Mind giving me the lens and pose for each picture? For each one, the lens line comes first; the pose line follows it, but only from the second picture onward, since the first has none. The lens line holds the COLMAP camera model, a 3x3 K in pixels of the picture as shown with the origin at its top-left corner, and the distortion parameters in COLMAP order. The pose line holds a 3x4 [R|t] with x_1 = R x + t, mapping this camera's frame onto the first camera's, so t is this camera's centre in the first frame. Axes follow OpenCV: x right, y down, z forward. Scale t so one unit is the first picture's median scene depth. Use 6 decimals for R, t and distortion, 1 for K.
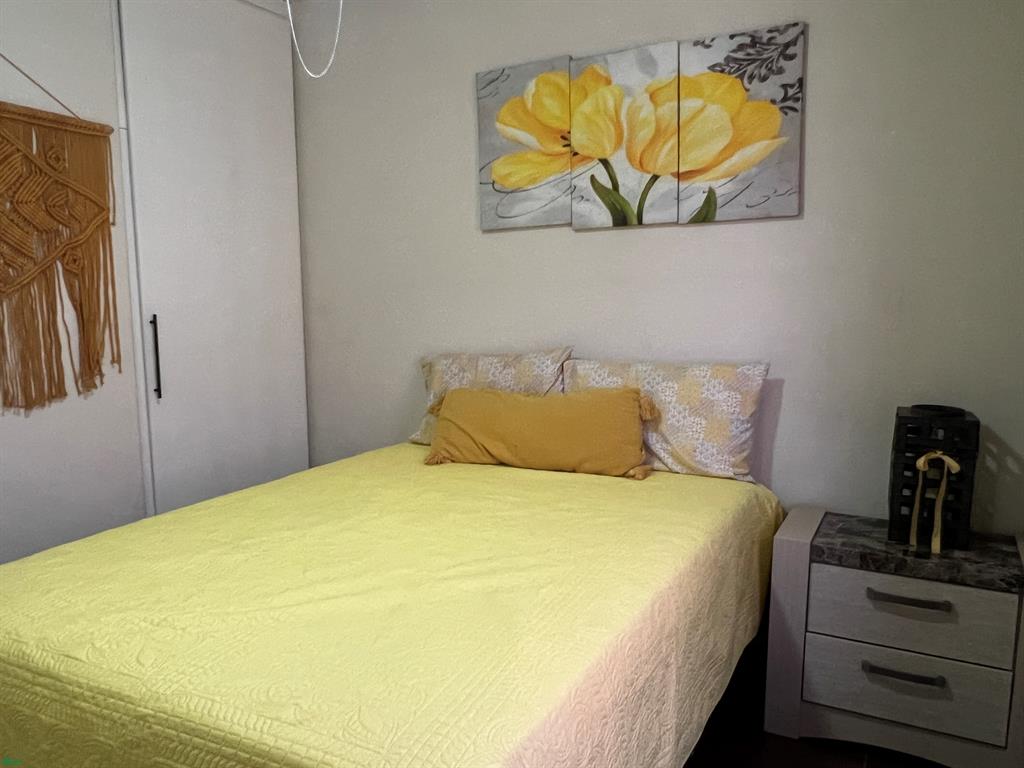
lens RADIAL K [[772.1, 0, 485.1], [0, 772.1, 397.0], [0, 0, 1]] dist [0.002879, -0.001222]
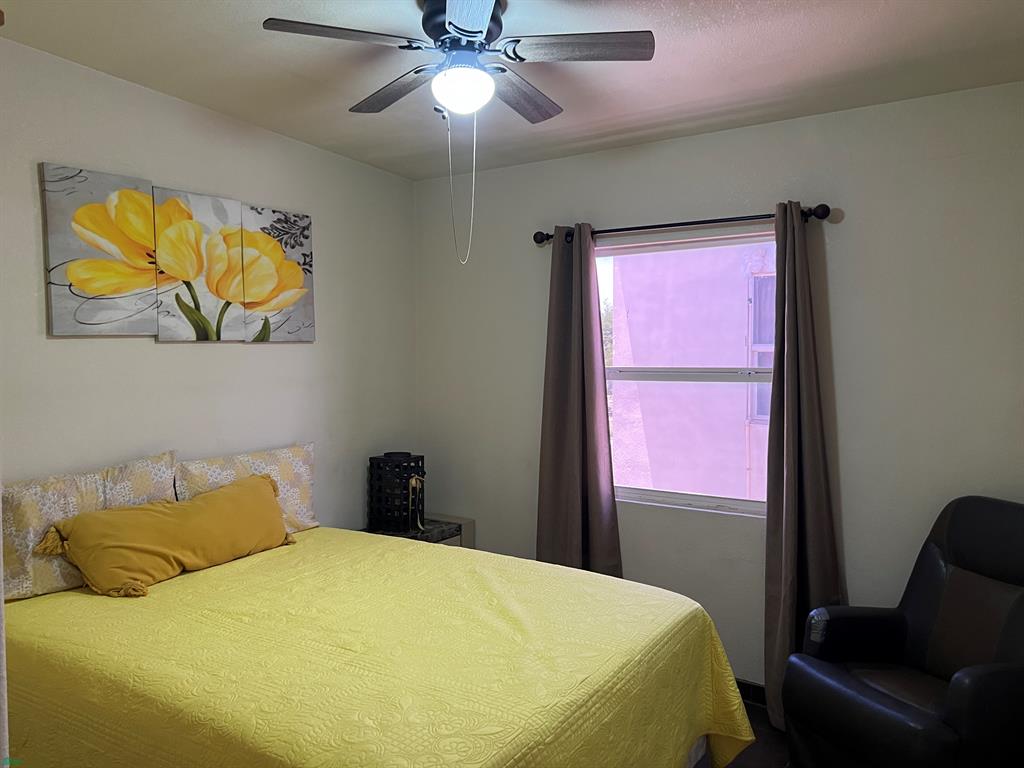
lens RADIAL K [[772.1, 0, 511.1], [0, 772.1, 386.8], [0, 0, 1]] dist [0.002879, -0.001222]
pose [[0.070827, -0.031830, 0.996981, -0.966666], [0.143731, 0.989386, 0.021377, -0.115657], [-0.987079, 0.141783, 0.074650, 0.484778]]
